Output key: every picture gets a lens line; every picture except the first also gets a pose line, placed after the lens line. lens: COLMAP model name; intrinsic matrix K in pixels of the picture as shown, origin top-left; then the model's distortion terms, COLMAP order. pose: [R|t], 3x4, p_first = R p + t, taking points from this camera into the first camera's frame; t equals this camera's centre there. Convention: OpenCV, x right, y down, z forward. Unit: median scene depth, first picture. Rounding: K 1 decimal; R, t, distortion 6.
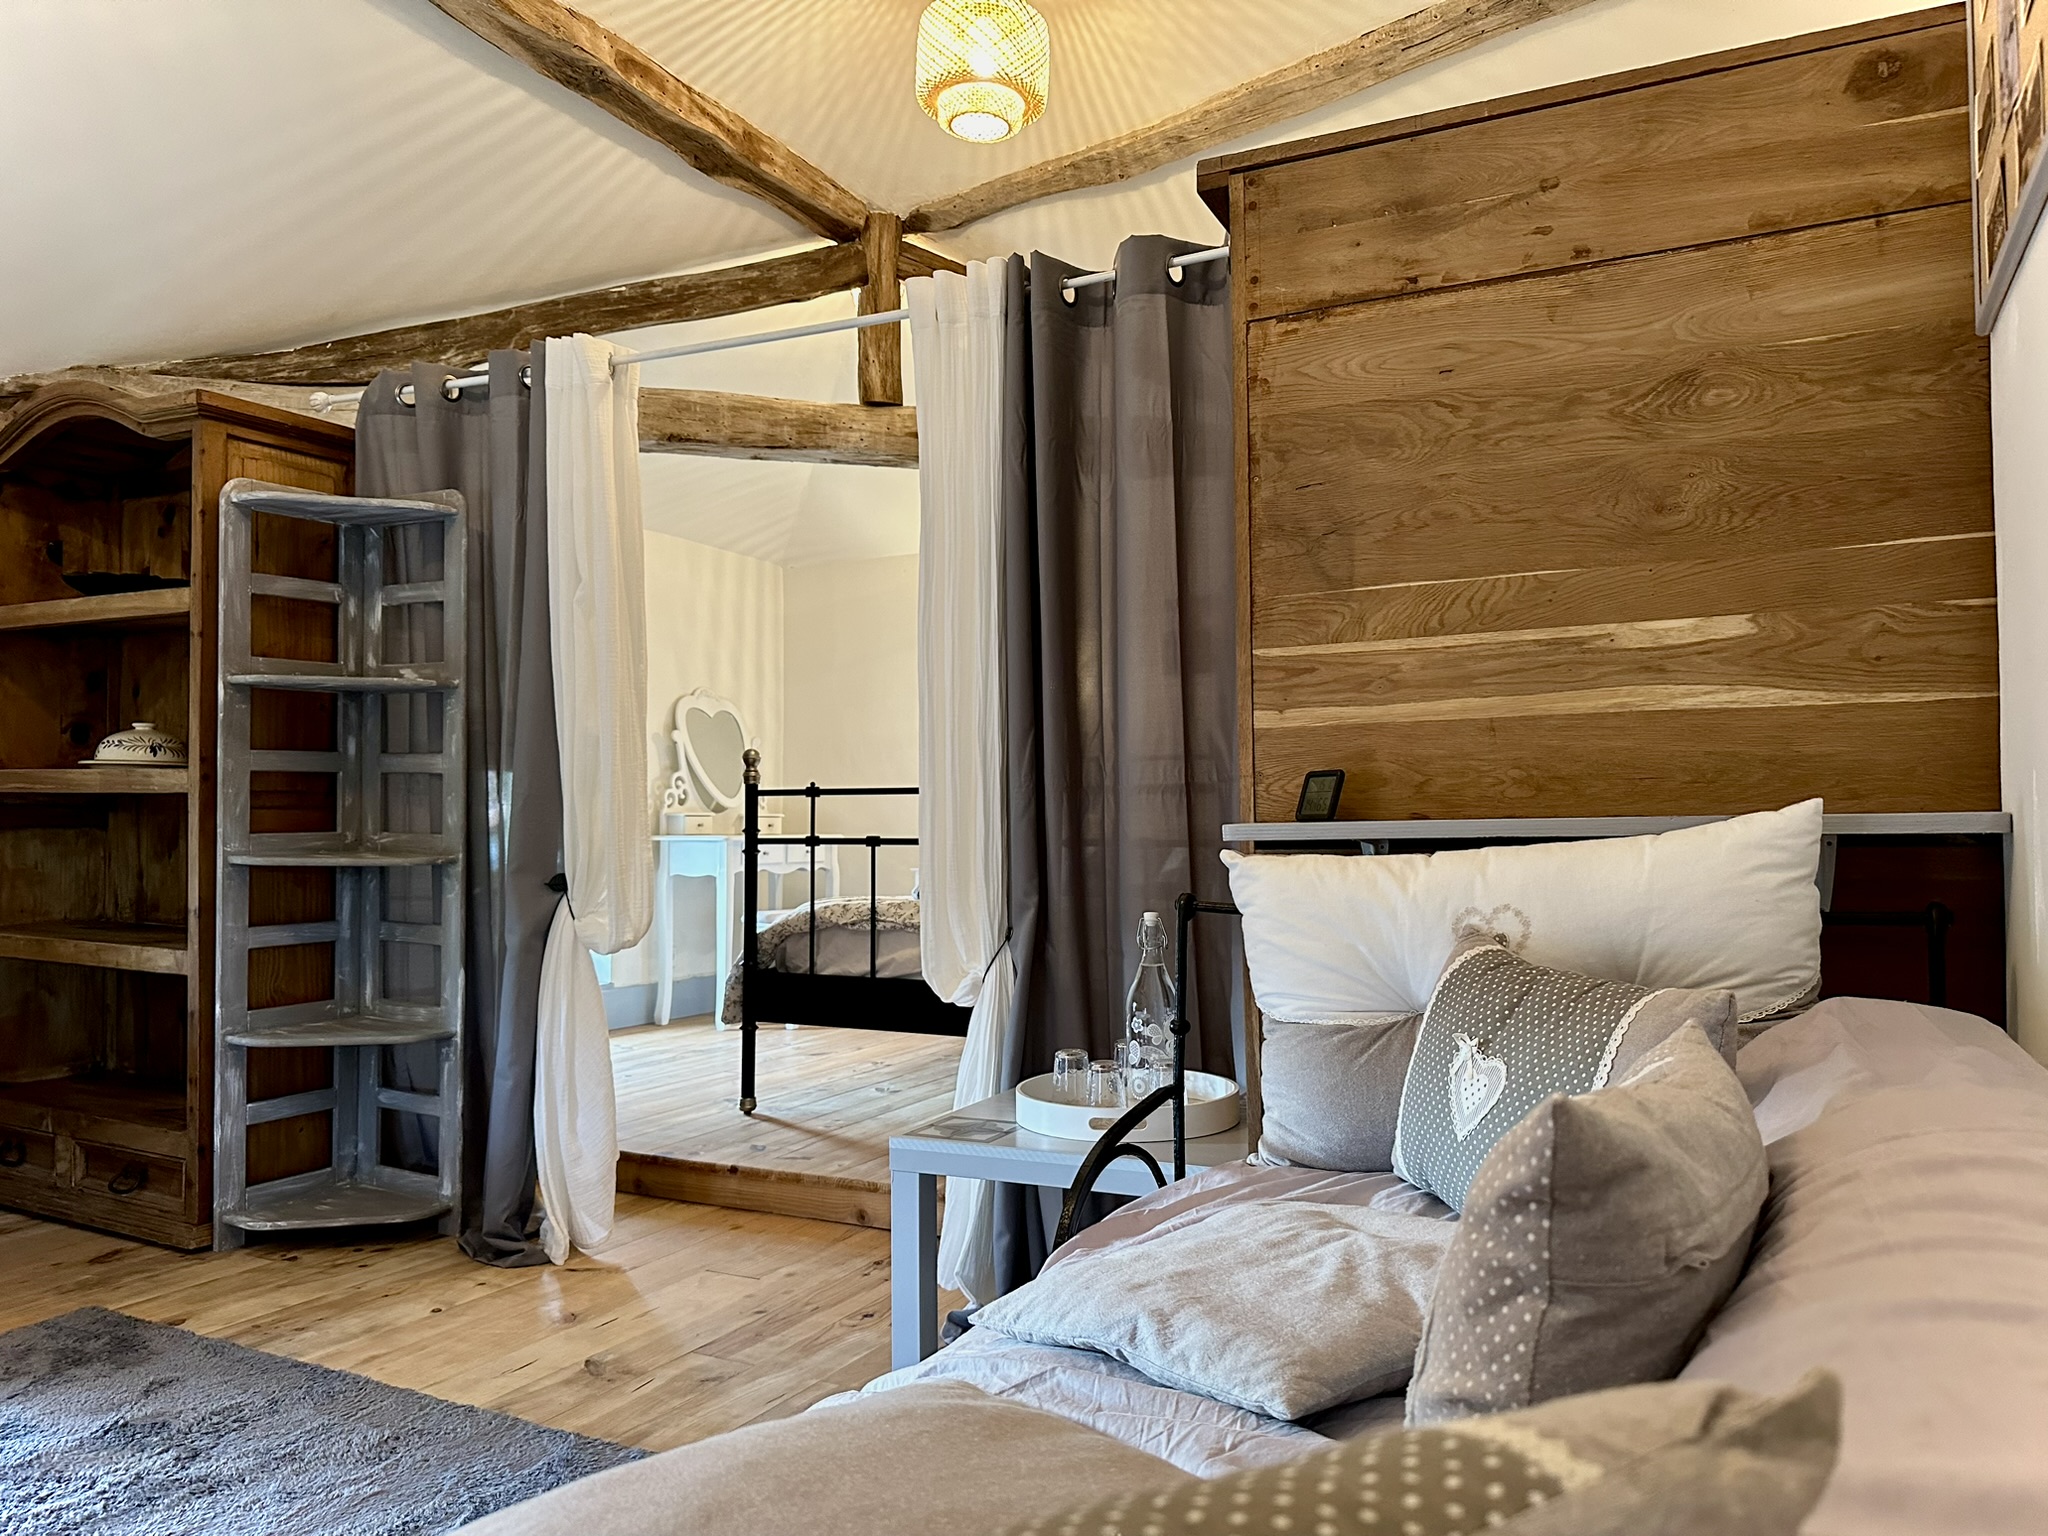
lens RADIAL K [[1485.9, 0, 1035.7], [0, 1485.9, 781.1], [0, 0, 1]] dist [0.133571, -0.271645]
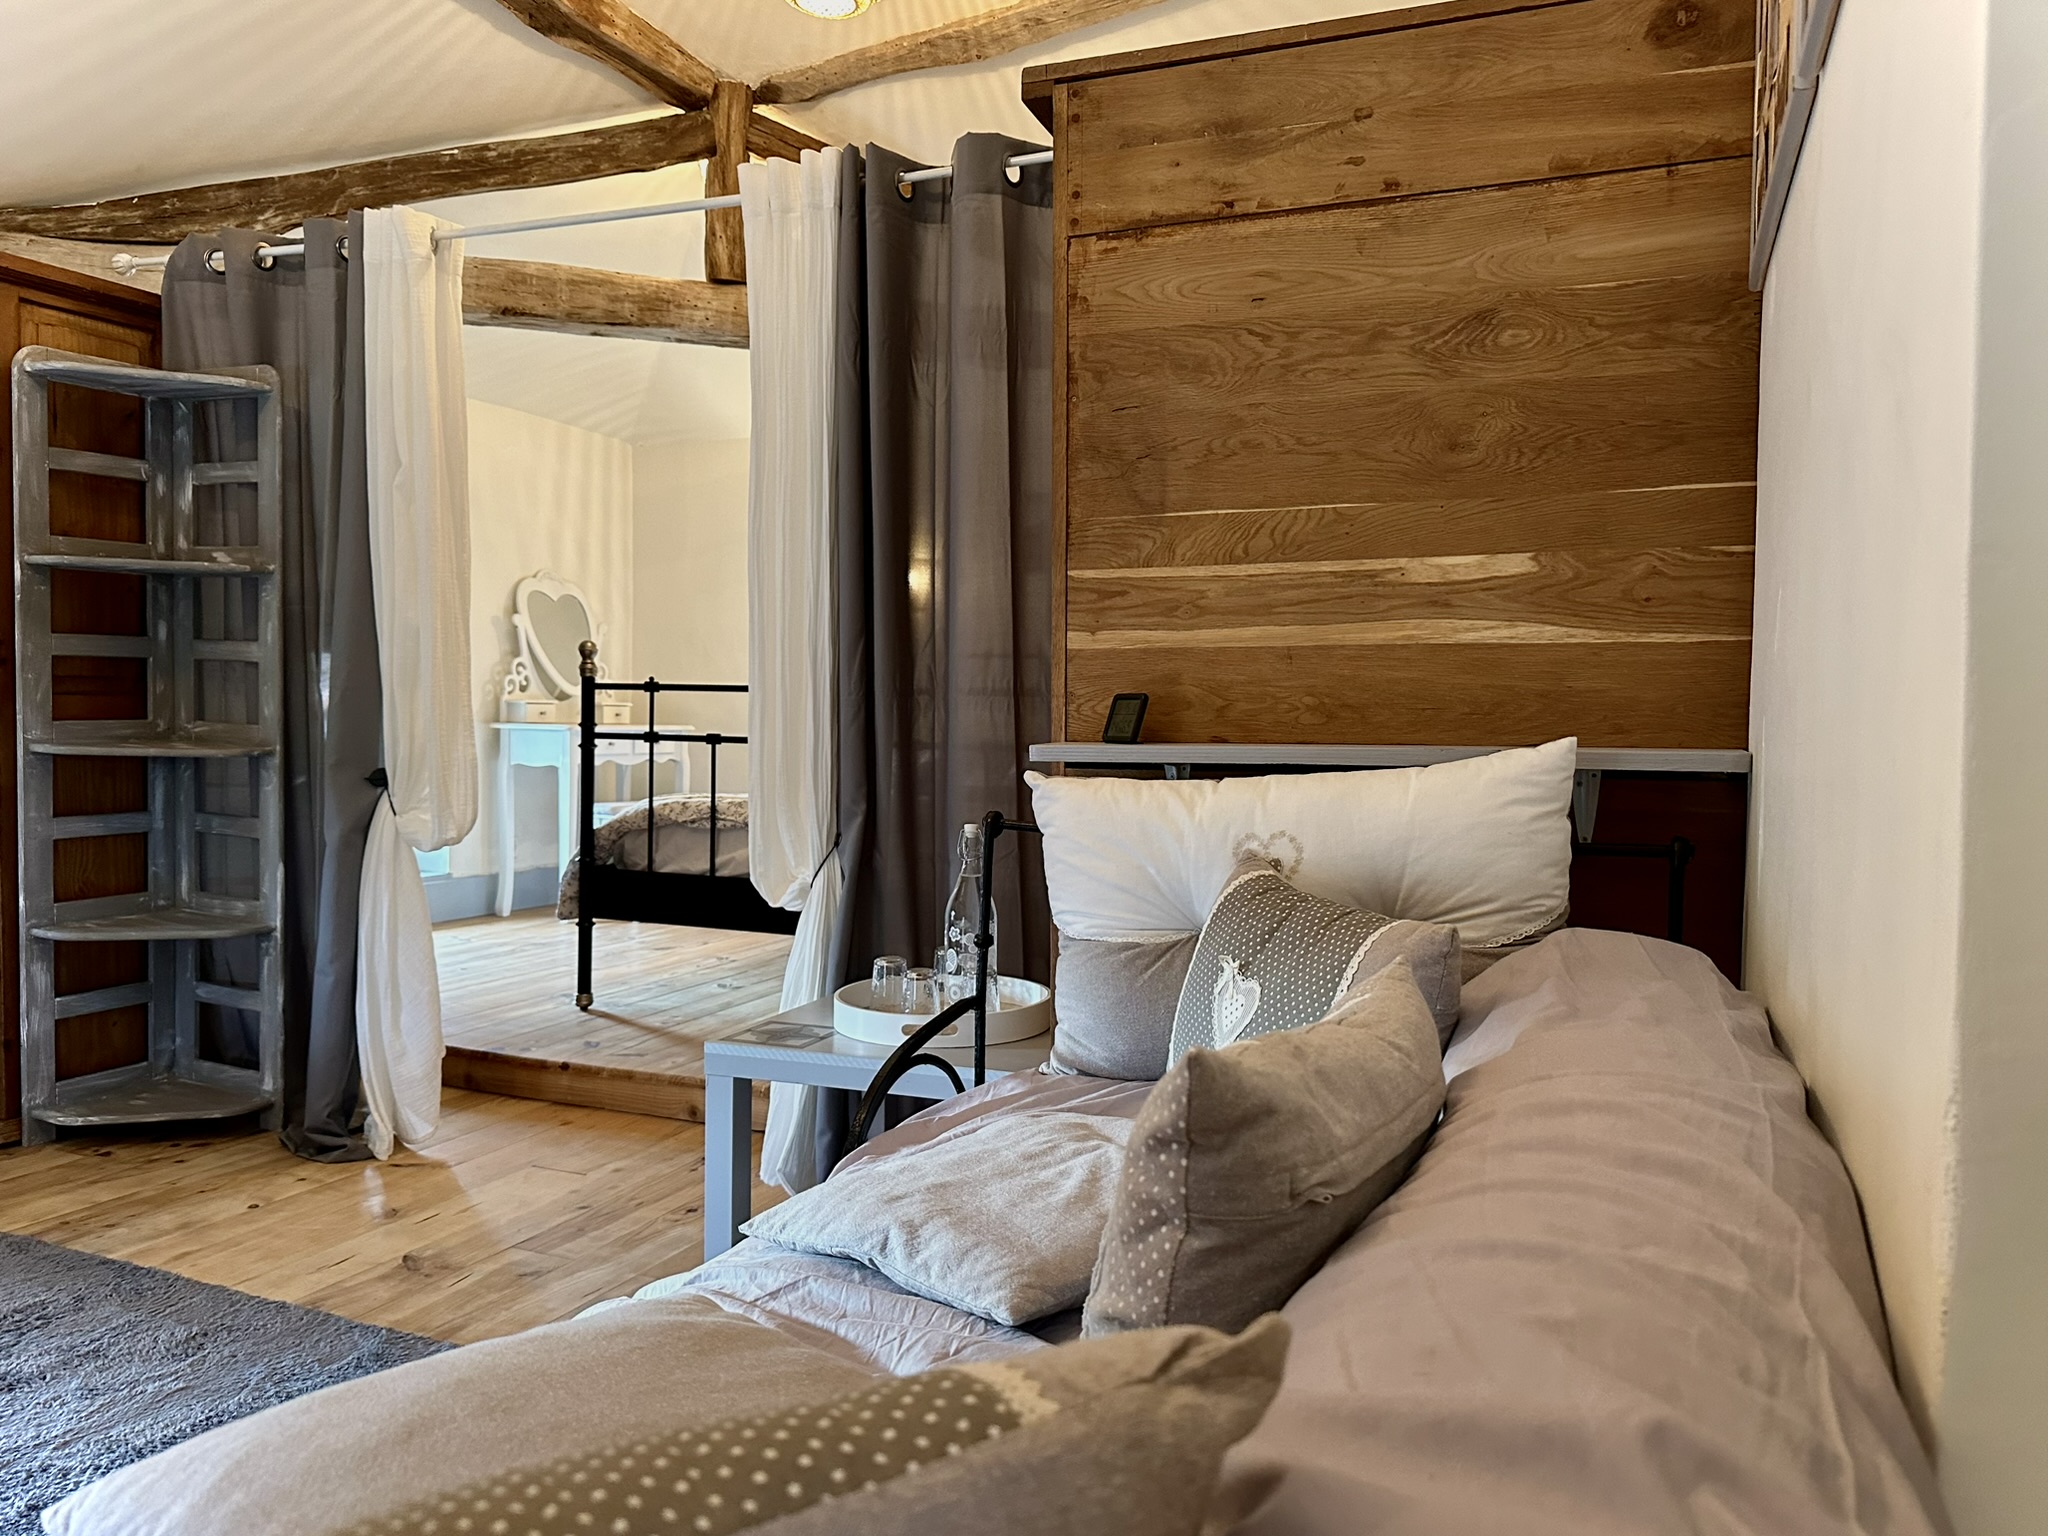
lens RADIAL K [[1505.5, 0, 1019.0], [0, 1505.5, 768.2], [0, 0, 1]] dist [0.130606, -0.243697]
pose [[0.997439, 0.017180, 0.069429, 0.045148], [-0.021811, 0.997548, 0.066503, -0.021967], [-0.068117, -0.067847, 0.995368, -0.026153]]
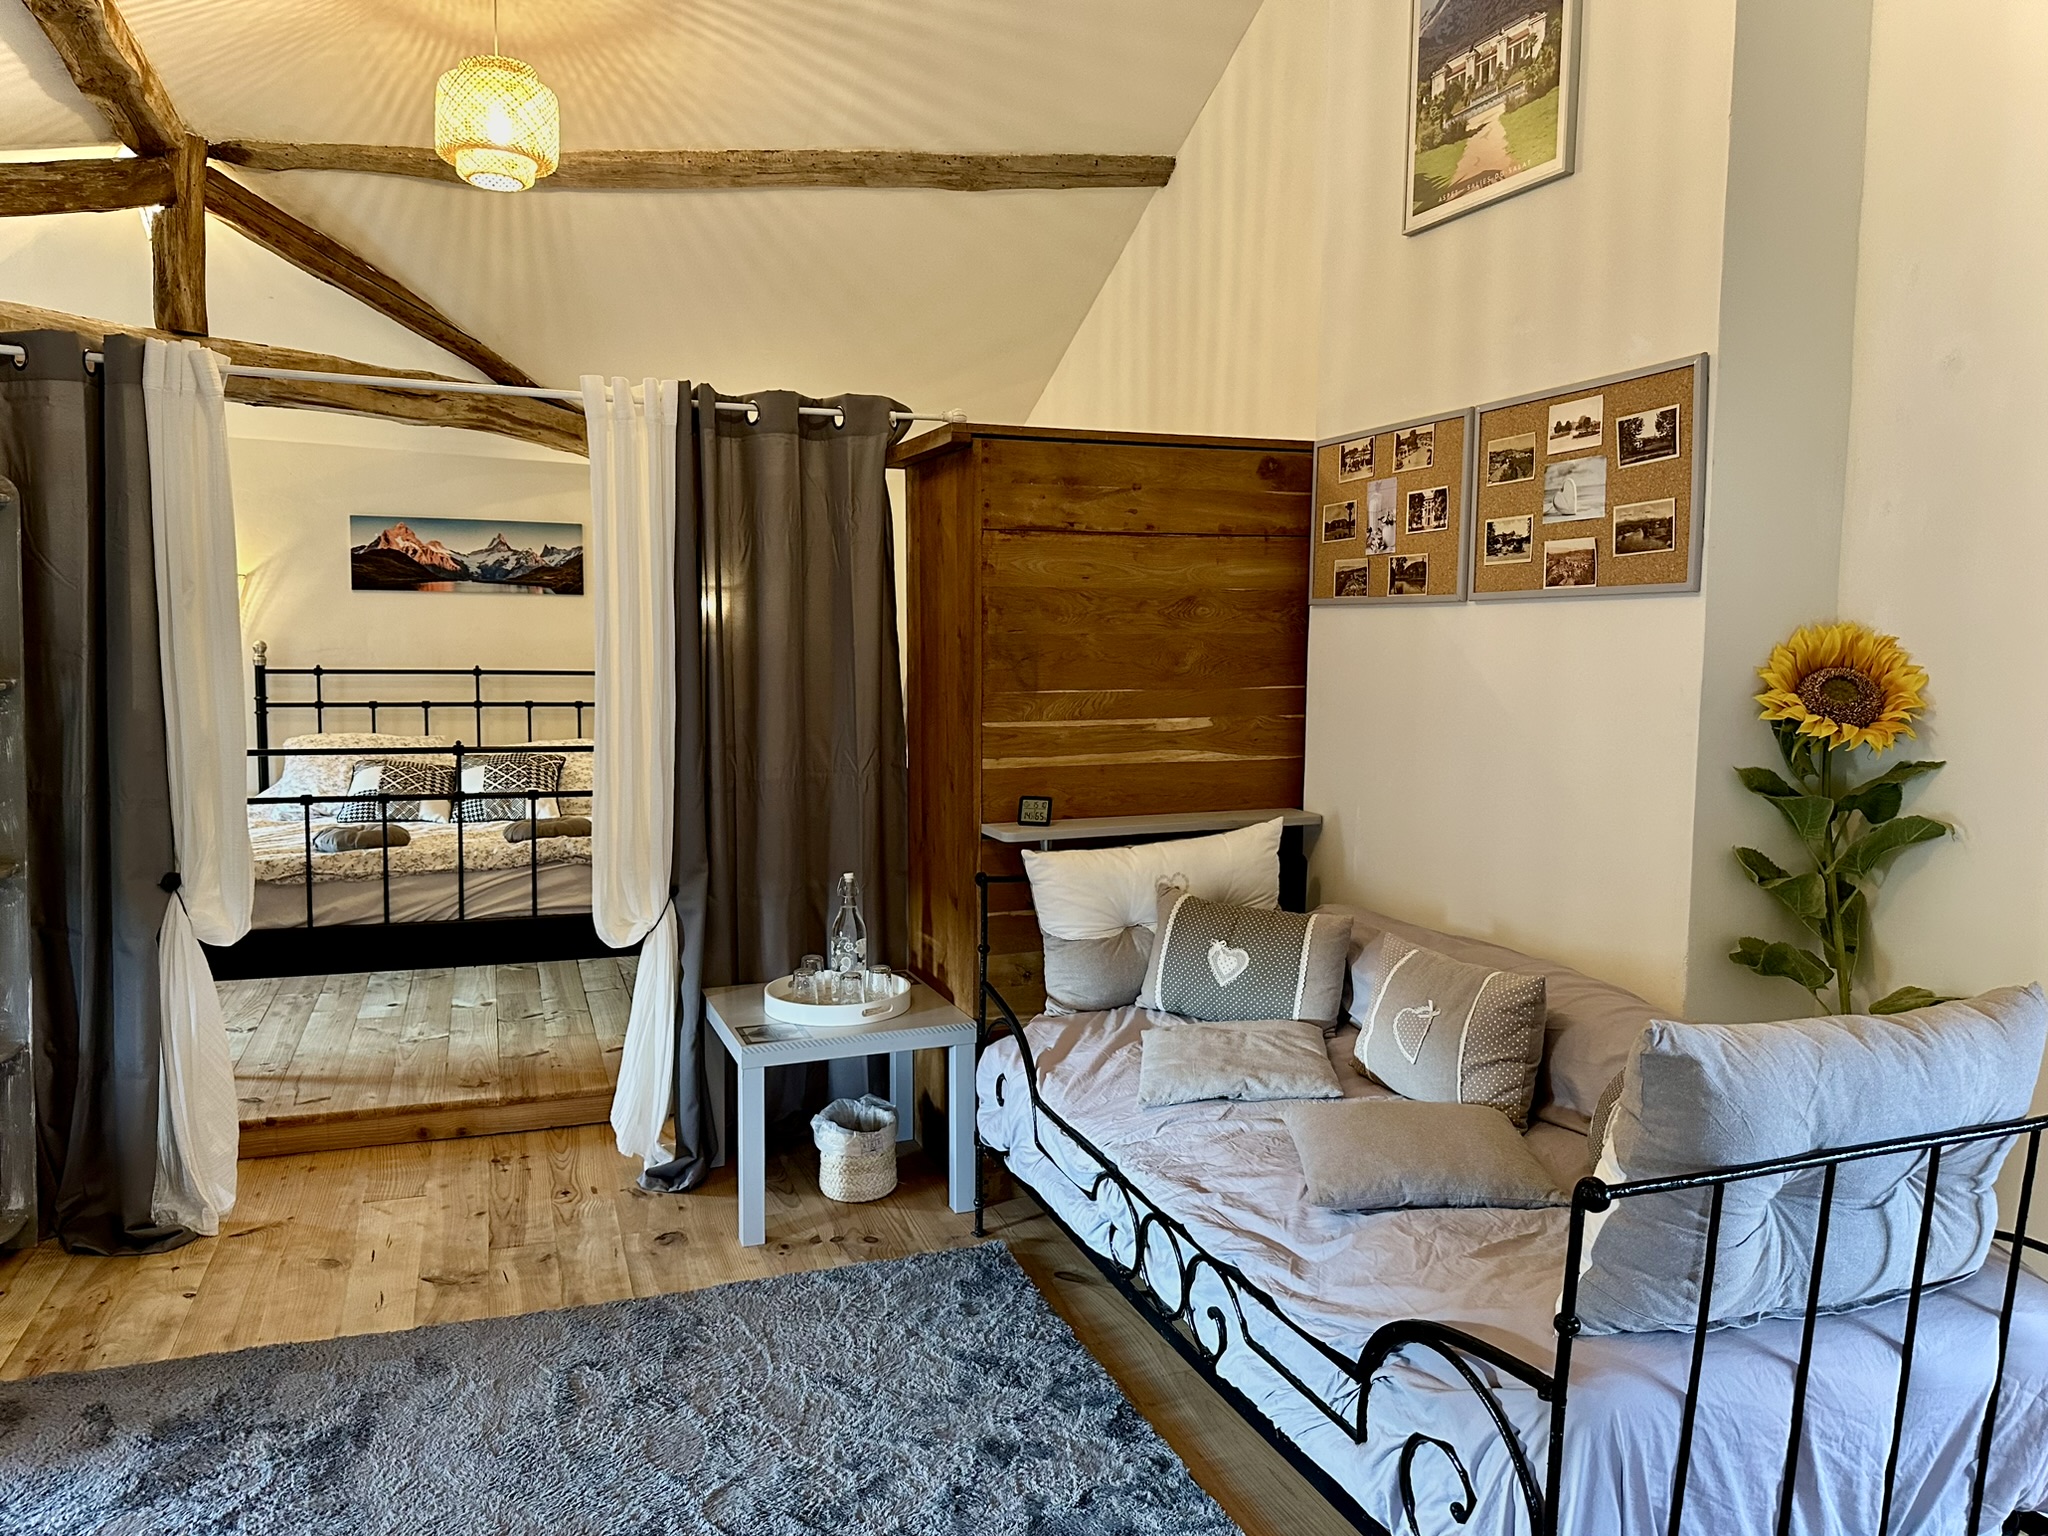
lens RADIAL K [[1589.0, 0, 989.1], [0, 1589.0, 738.7], [0, 0, 1]] dist [0.148344, -0.230593]
pose [[0.669506, -0.045139, 0.741433, -1.215880], [-0.036370, 0.994963, 0.093415, -0.243882], [-0.741915, -0.089508, 0.664492, -0.218751]]
